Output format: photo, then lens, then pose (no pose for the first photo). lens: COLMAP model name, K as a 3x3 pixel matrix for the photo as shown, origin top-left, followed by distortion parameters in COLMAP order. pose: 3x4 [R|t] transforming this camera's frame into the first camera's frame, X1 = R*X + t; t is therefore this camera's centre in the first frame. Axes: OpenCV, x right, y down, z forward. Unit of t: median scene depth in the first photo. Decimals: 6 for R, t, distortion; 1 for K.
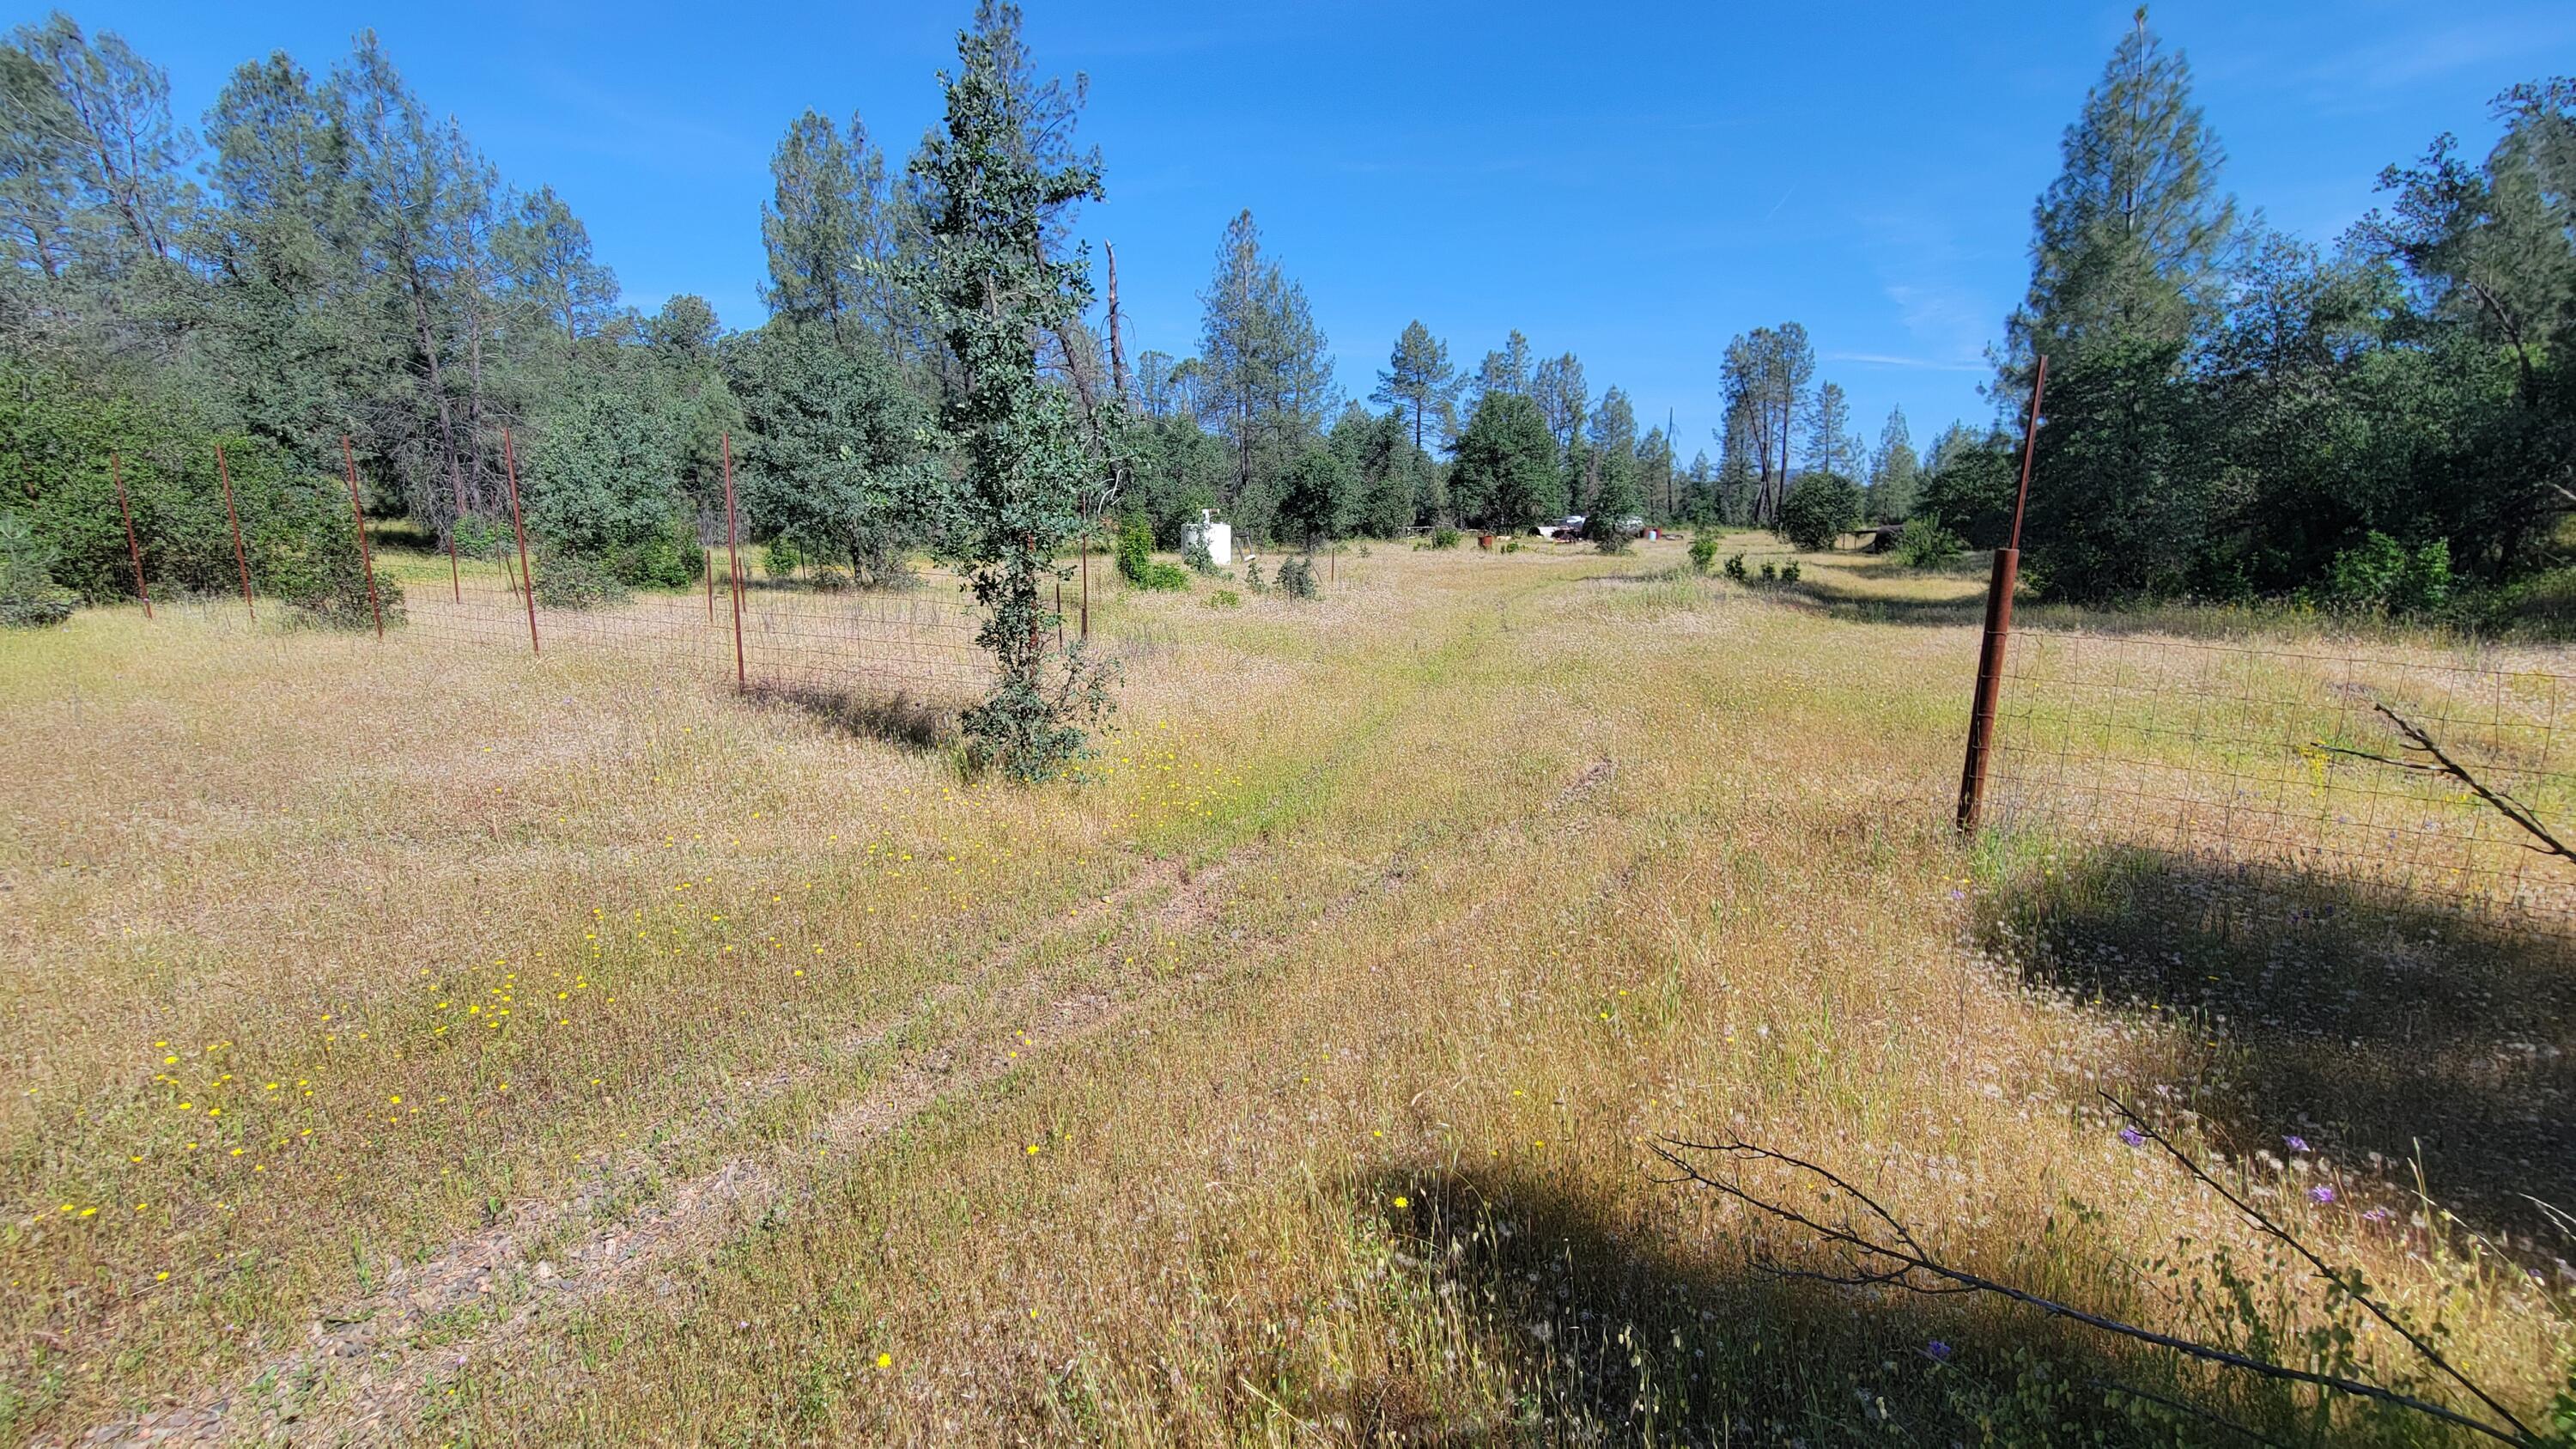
lens RADIAL K [[1052.0, 0, 1296.9], [0, 1052.0, 724.5], [0, 0, 1]] dist [-0.001042, -0.000044]
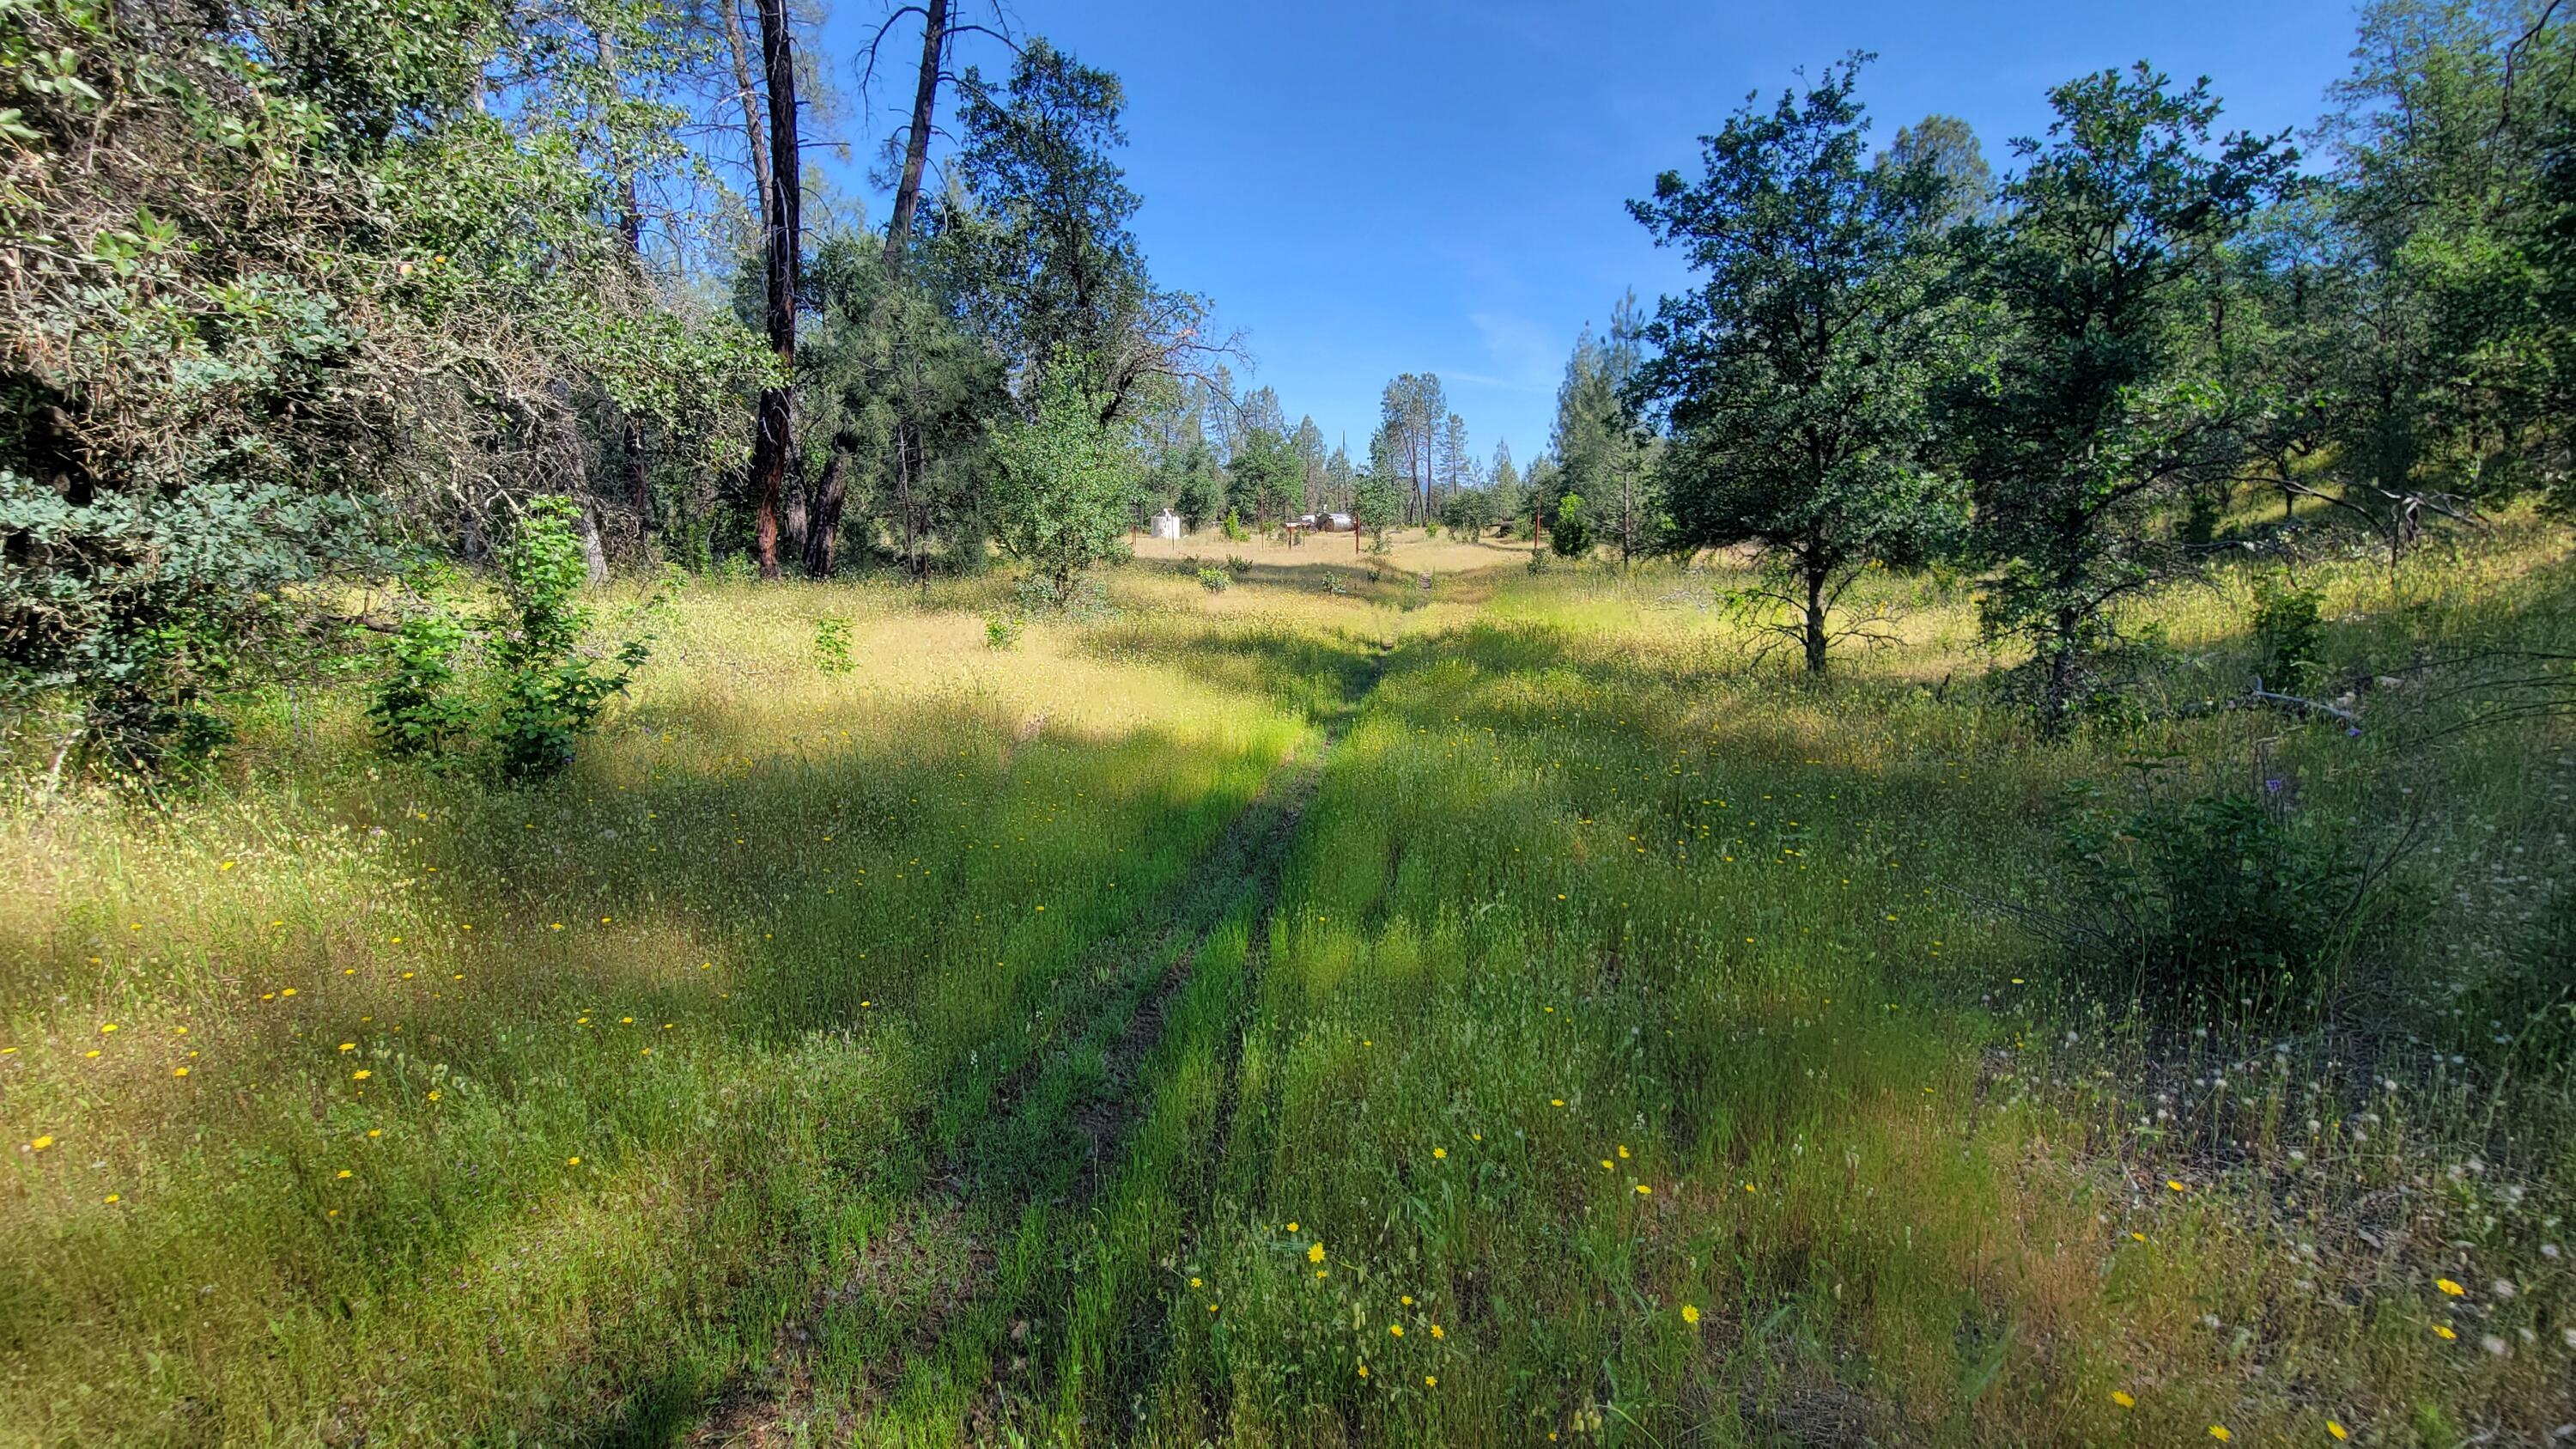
lens RADIAL K [[1052.0, 0, 1283.0], [0, 1052.0, 723.5], [0, 0, 1]] dist [-0.001042, -0.000044]
pose [[0.952657, -0.051679, 0.299623, -0.135599], [0.052030, 0.998622, 0.006812, 0.047074], [-0.299562, 0.009100, 0.954033, -0.225532]]
